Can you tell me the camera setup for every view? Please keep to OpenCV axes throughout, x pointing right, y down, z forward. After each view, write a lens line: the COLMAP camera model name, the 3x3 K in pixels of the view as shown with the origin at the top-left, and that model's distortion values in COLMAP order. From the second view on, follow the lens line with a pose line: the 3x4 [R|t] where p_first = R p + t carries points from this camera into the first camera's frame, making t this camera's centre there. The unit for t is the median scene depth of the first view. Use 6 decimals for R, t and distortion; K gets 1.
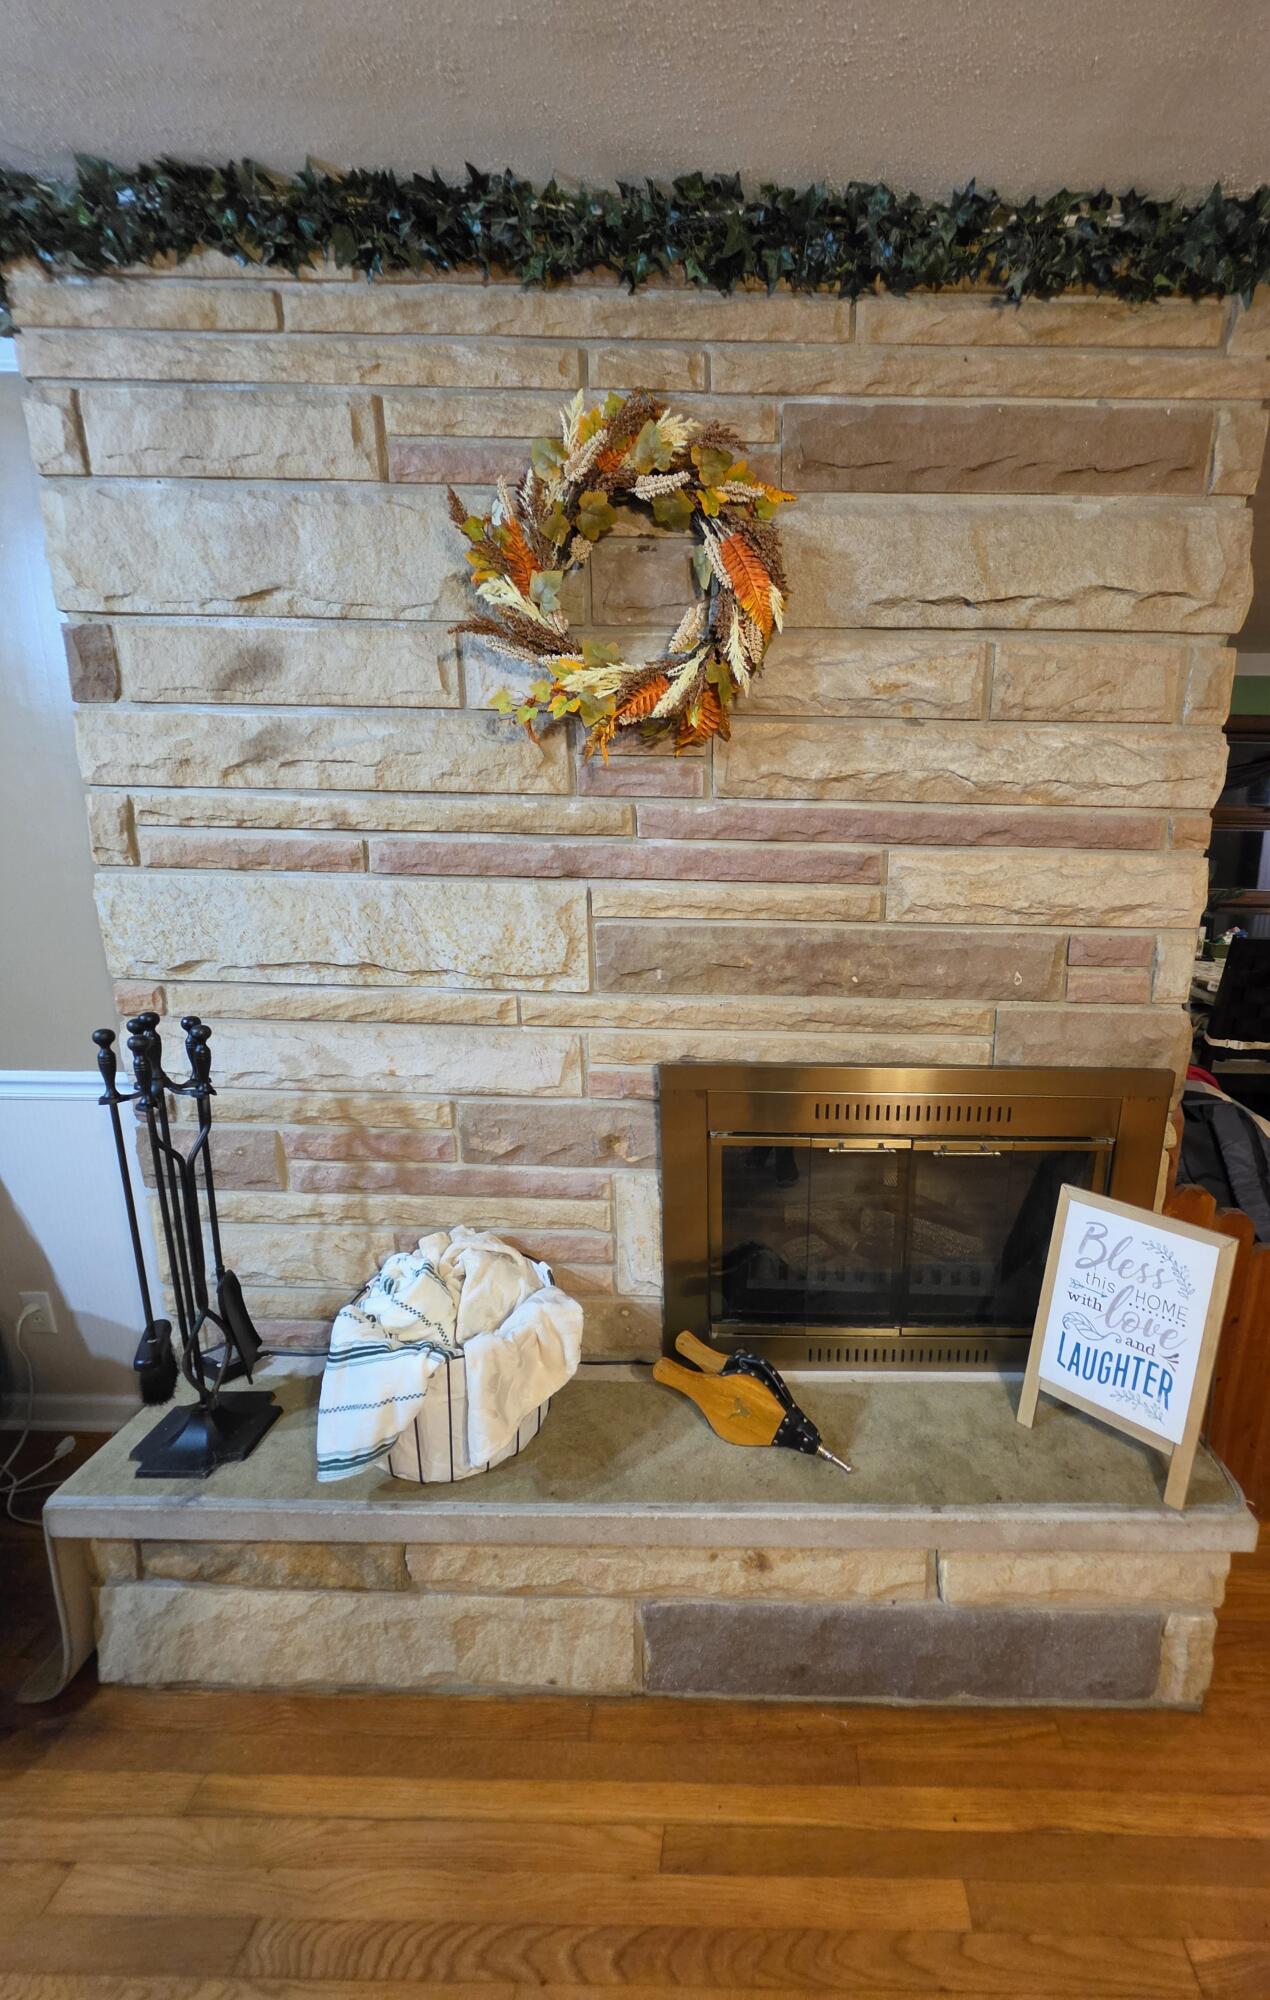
lens RADIAL K [[792.8, 0, 762.1], [0, 792.8, 999.4], [0, 0, 1]] dist [-0.001811, -0.000116]
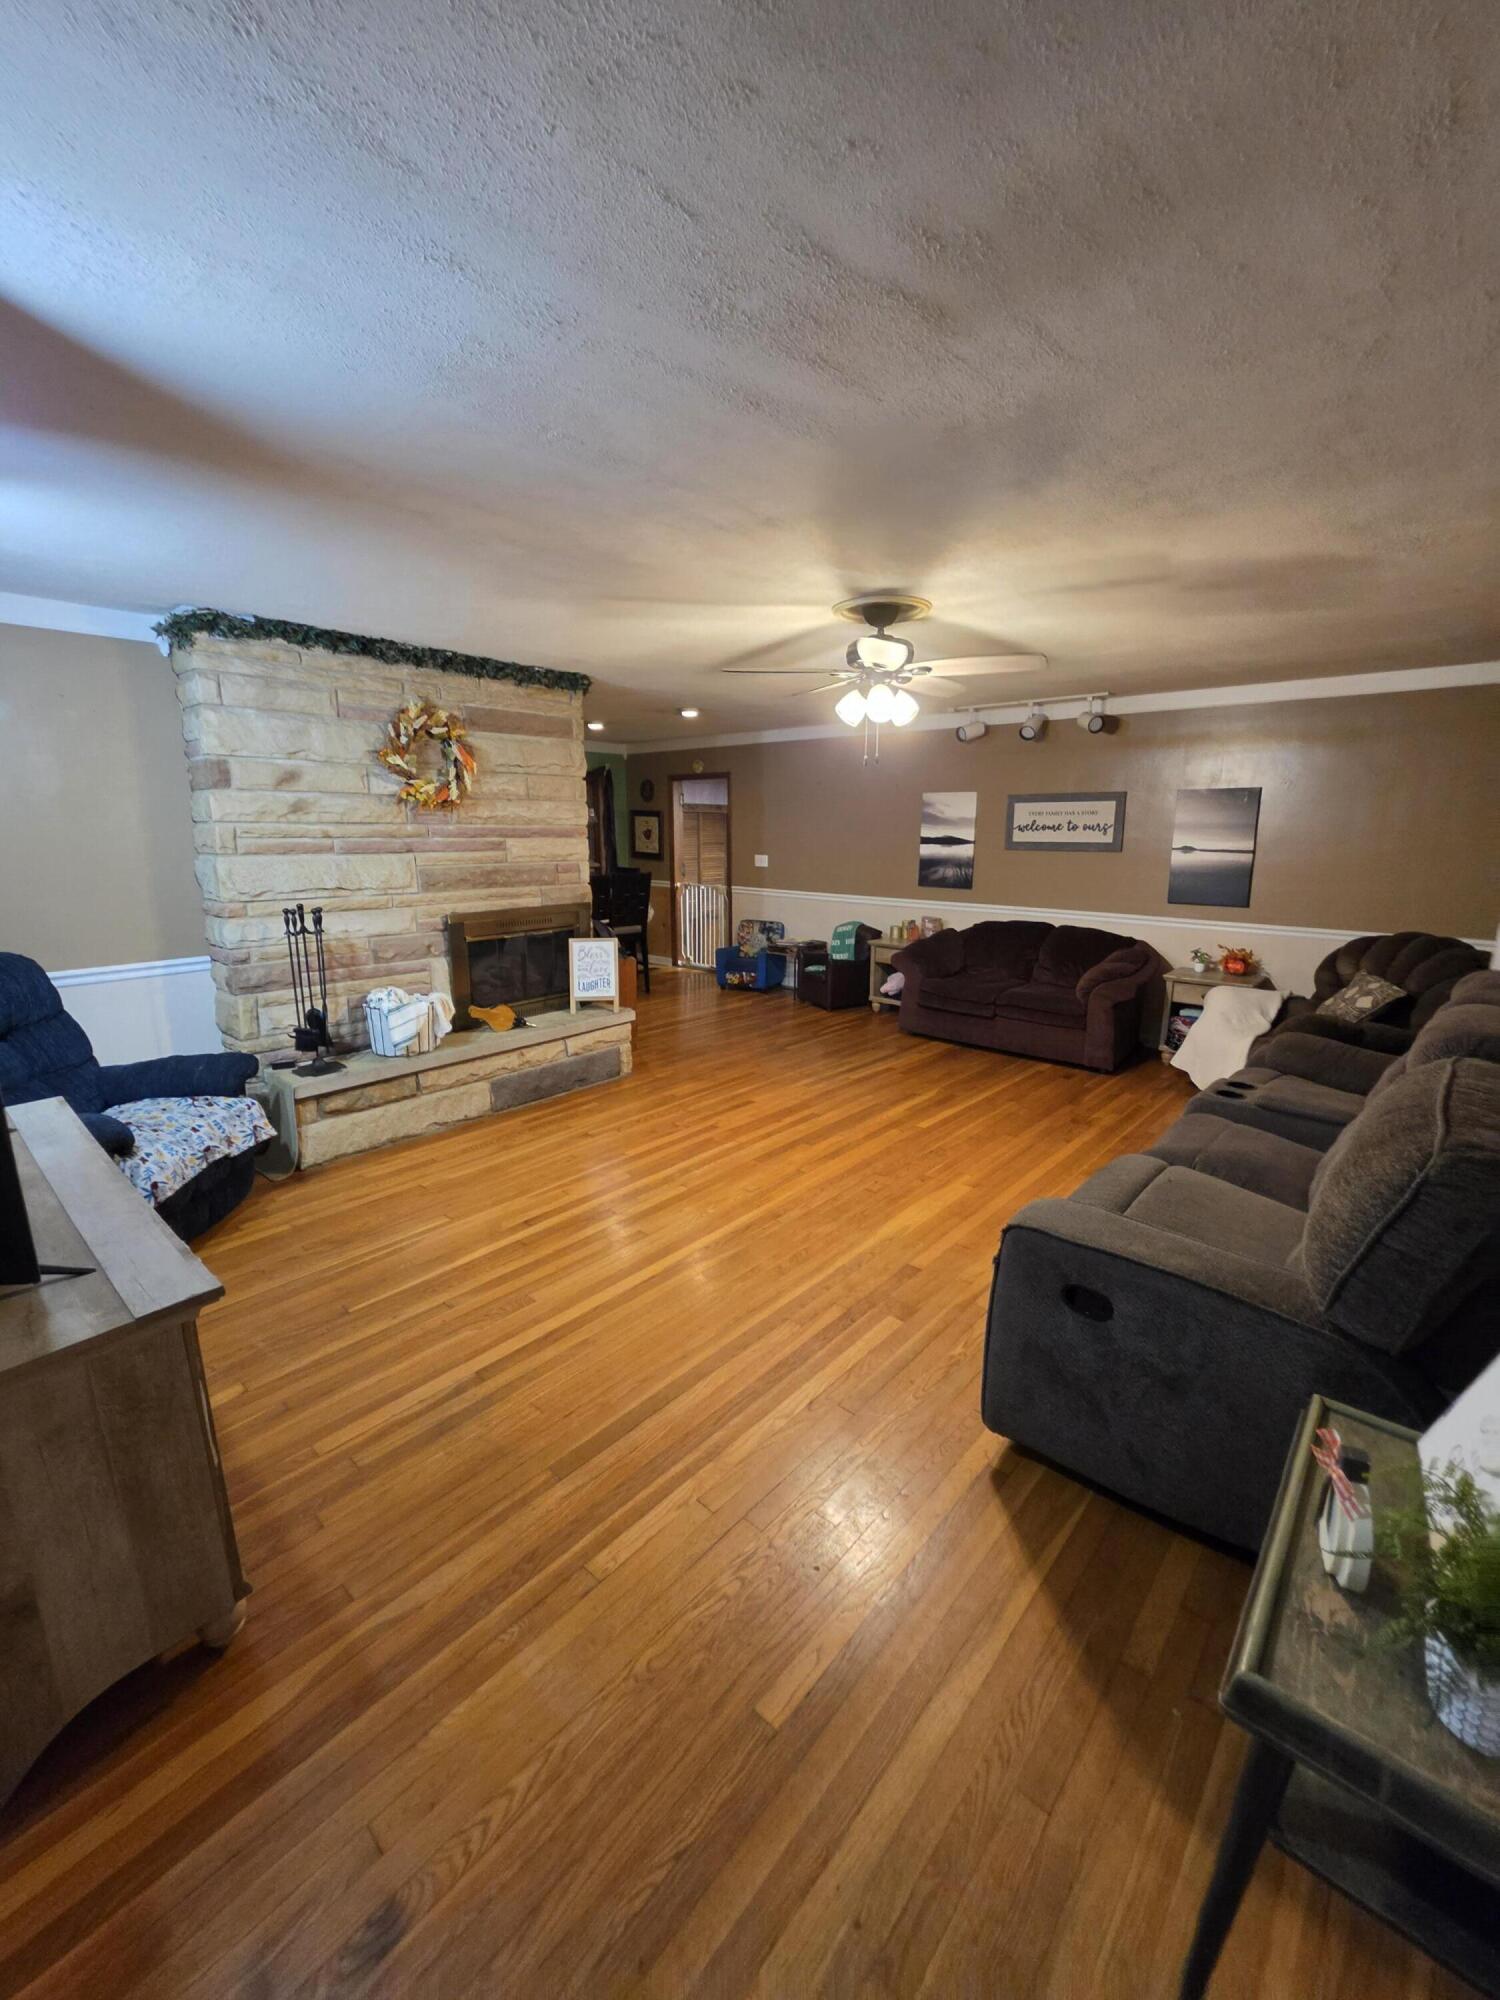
lens RADIAL K [[813.5, 0, 750.7], [0, 813.5, 989.8], [0, 0, 1]] dist [0.000526, 0.000230]
pose [[0.654988, -0.164242, 0.737574, -1.756316], [0.174654, 0.982567, 0.063699, 0.378841], [-0.735178, 0.087098, 0.672255, -1.916720]]
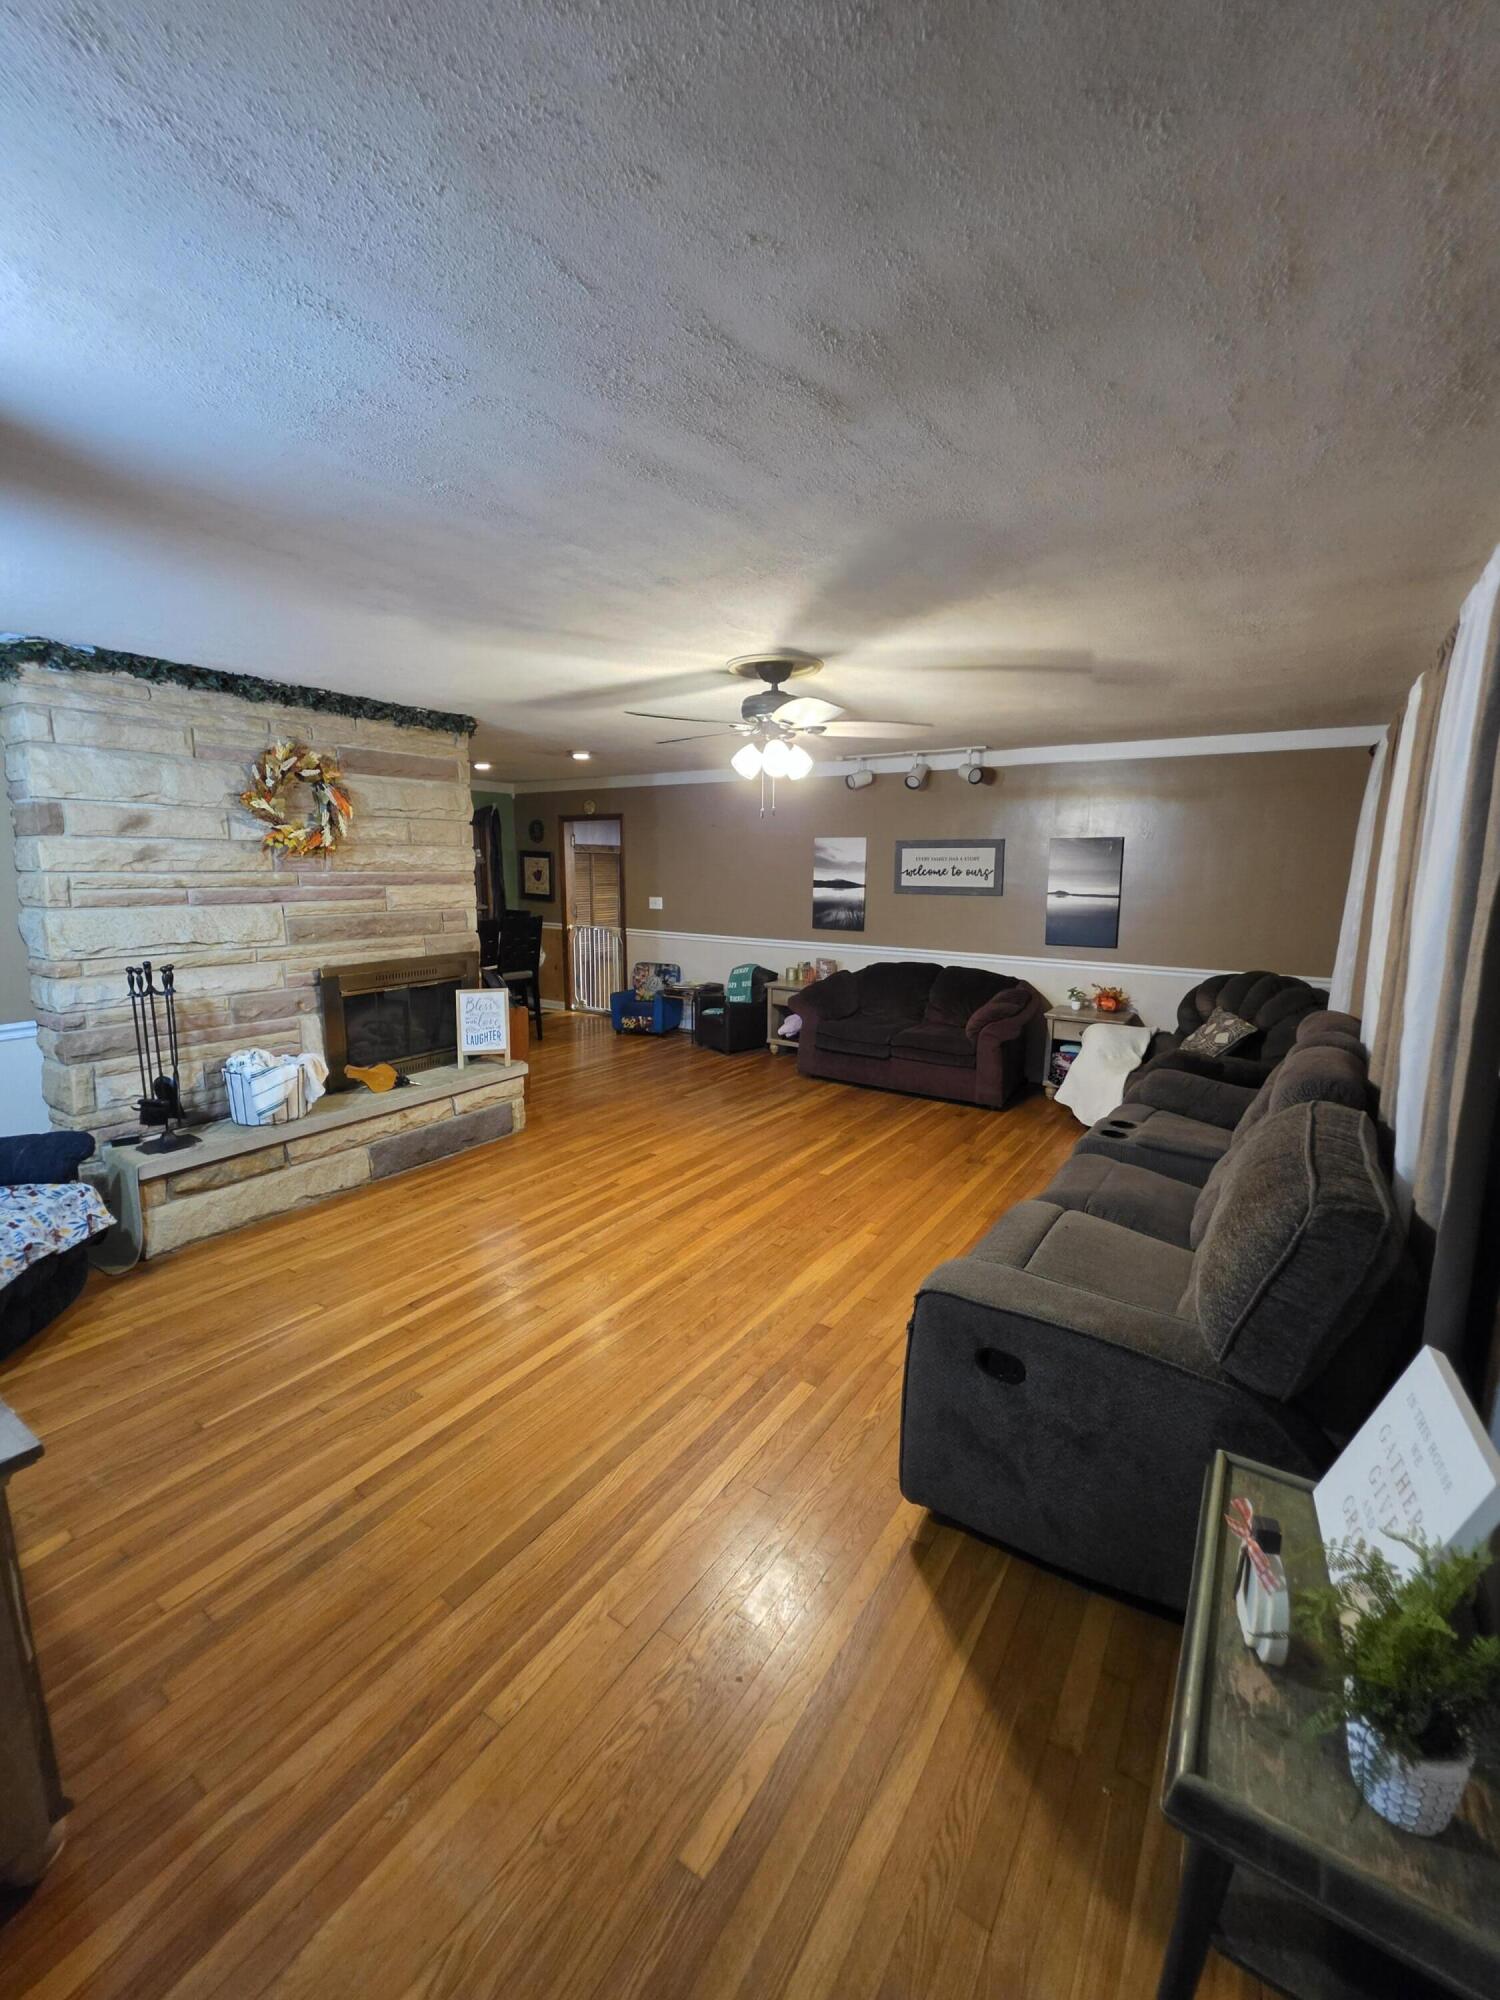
lens RADIAL K [[813.2, 0, 755.8], [0, 813.2, 990.2], [0, 0, 1]] dist [-0.000590, 0.000422]
pose [[0.545145, -0.143772, 0.825922, -1.729426], [0.185640, 0.981430, 0.048311, 0.316278], [-0.817530, 0.126988, 0.561711, -1.880698]]
